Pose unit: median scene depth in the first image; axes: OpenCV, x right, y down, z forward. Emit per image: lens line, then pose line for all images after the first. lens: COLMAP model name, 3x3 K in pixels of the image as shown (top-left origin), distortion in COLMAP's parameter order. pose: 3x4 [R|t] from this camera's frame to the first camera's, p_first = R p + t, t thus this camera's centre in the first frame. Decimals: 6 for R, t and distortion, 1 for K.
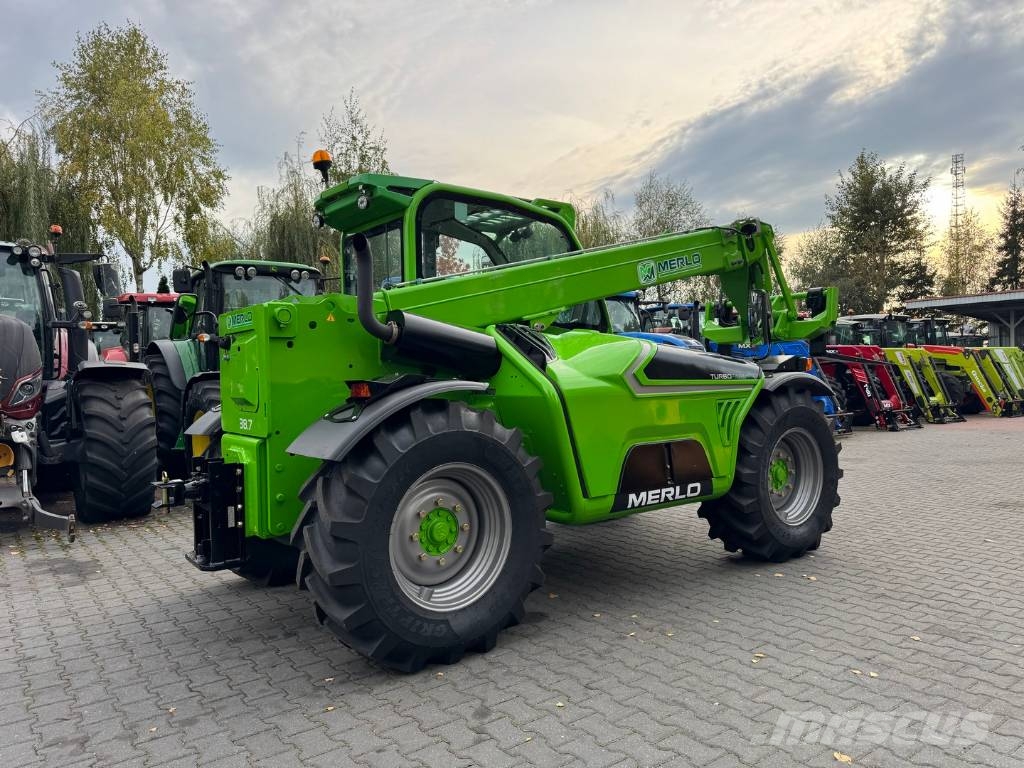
lens RADIAL K [[724.6, 0, 516.1], [0, 724.6, 380.0], [0, 0, 1]] dist [0.027735, -0.033752]
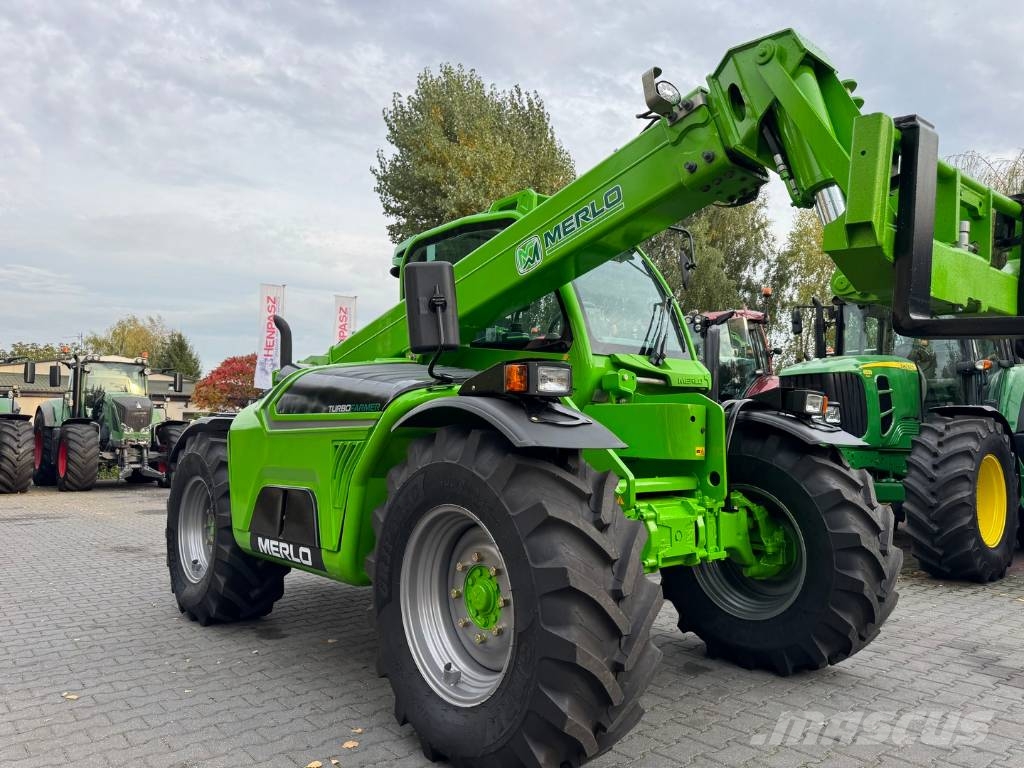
lens RADIAL K [[726.3, 0, 513.0], [0, 726.3, 383.3], [0, 0, 1]] dist [0.056646, -0.081057]
pose [[0.049216, -0.056945, -0.997164, 1.181401], [-0.006192, 0.998337, -0.057318, 0.013088], [0.998769, 0.008996, 0.048781, 1.336223]]
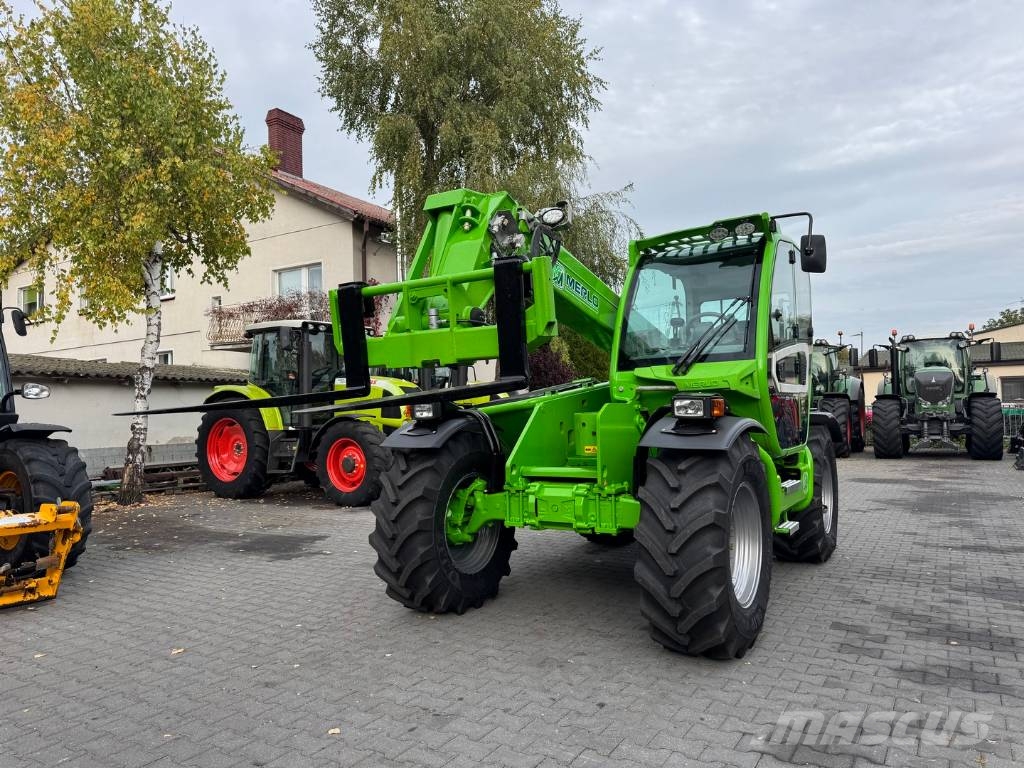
lens RADIAL K [[720.8, 0, 509.9], [0, 720.8, 388.2], [0, 0, 1]] dist [0.054923, -0.069753]
pose [[-0.933948, 0.027335, -0.356363, 0.833738], [0.038714, 0.998942, -0.024836, -0.030396], [0.355306, -0.036992, -0.934018, 2.624015]]
